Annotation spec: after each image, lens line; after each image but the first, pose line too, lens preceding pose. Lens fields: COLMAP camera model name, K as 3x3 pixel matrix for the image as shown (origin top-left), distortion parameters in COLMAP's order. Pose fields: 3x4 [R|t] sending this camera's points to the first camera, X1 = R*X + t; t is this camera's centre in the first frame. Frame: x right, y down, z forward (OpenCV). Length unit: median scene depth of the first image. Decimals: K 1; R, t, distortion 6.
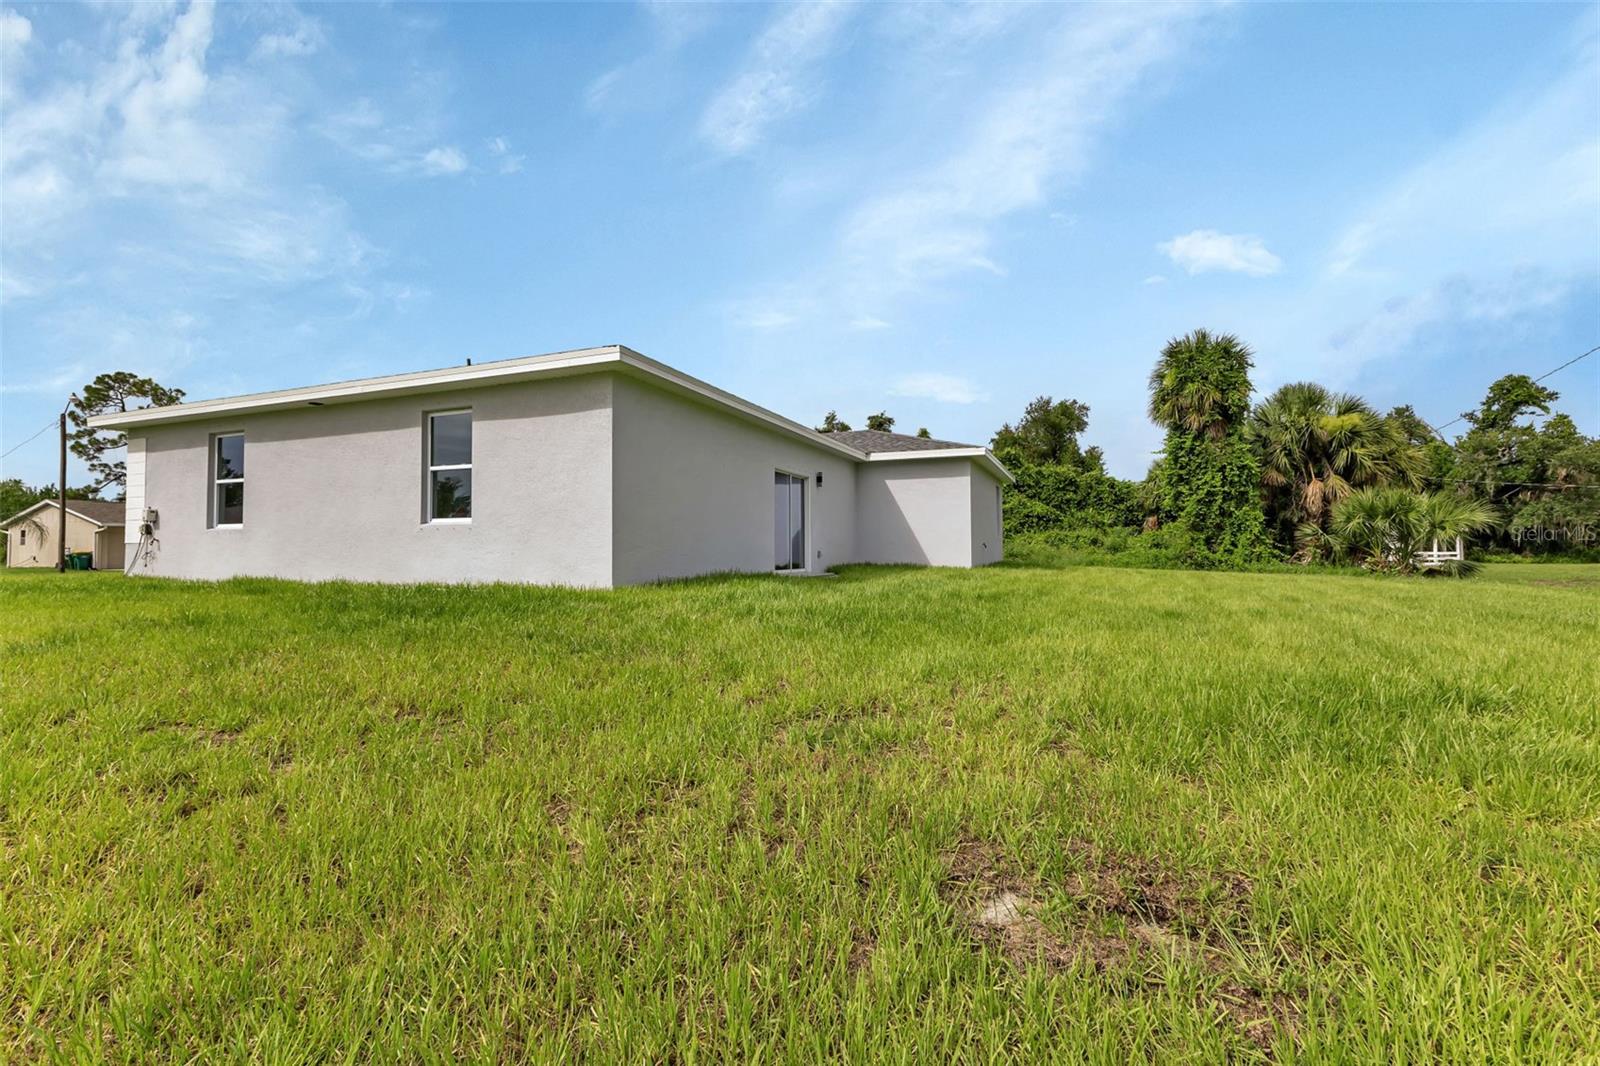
lens RADIAL K [[714.2, 0, 800.0], [0, 714.2, 533.0], [0, 0, 1]] dist [-0.001076, -0.000234]
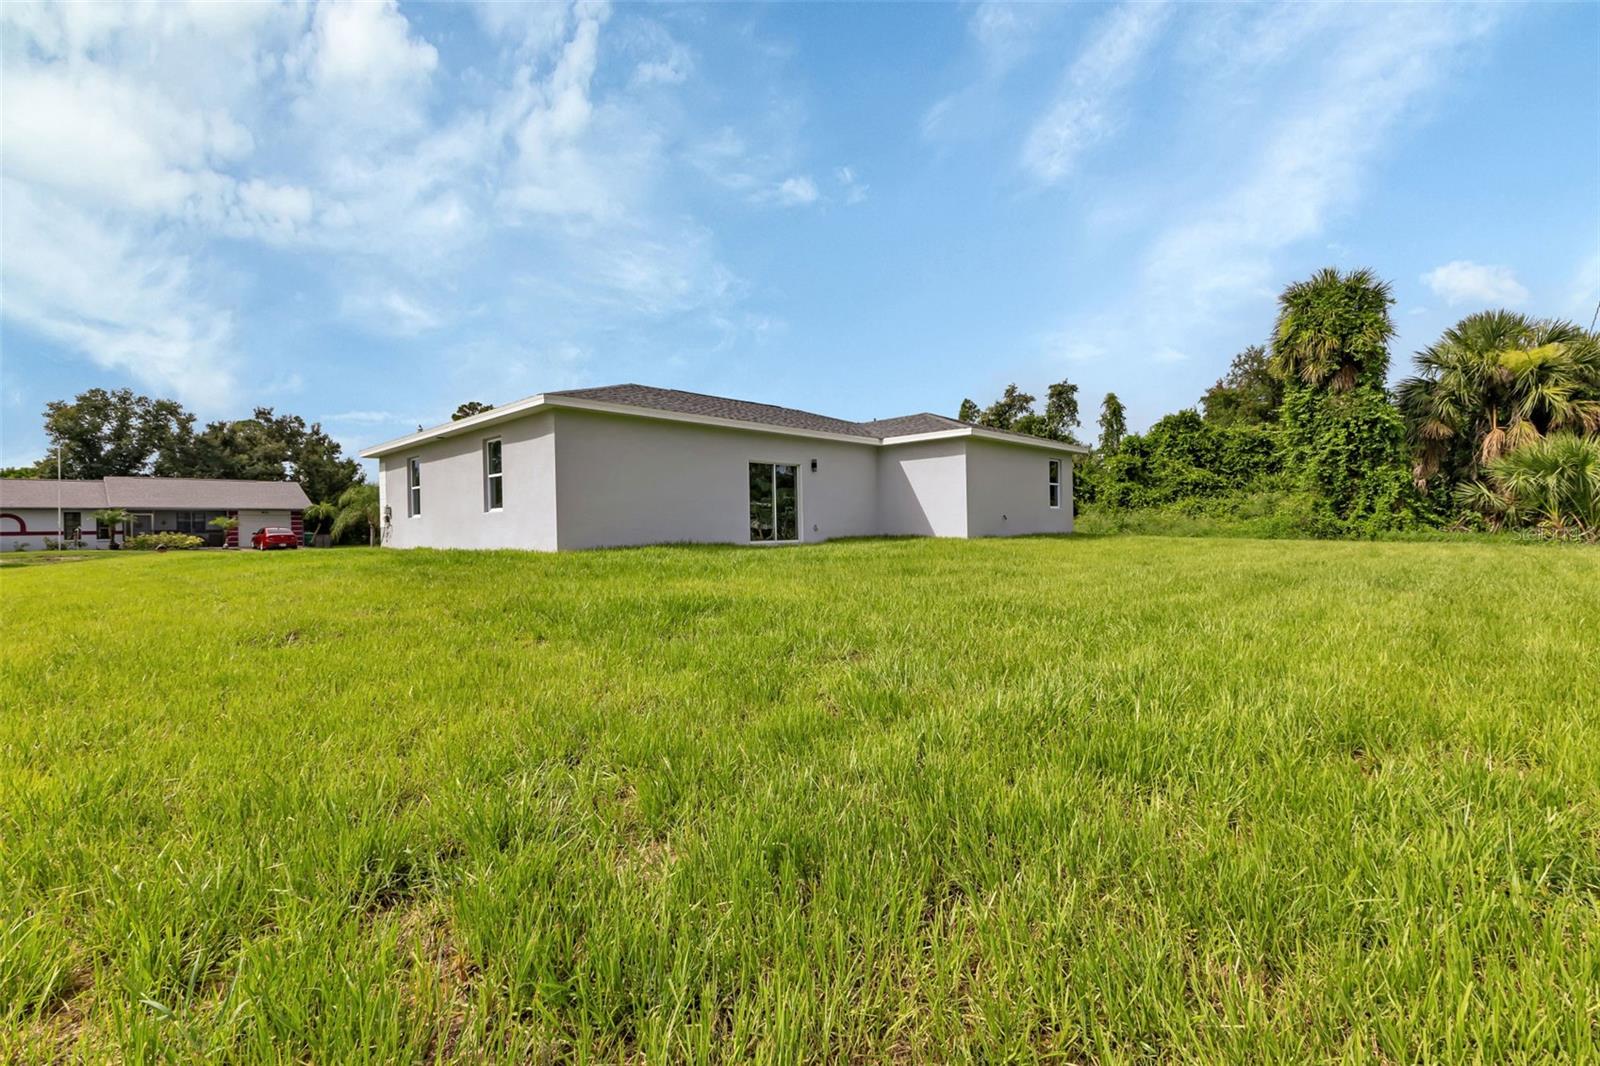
lens RADIAL K [[714.2, 0, 800.0], [0, 714.2, 533.0], [0, 0, 1]] dist [-0.001076, -0.000234]
pose [[0.927586, -0.012984, -0.373385, 0.213063], [0.025460, 0.999270, 0.028500, 0.001619], [0.372742, -0.035943, 0.927239, -0.057628]]
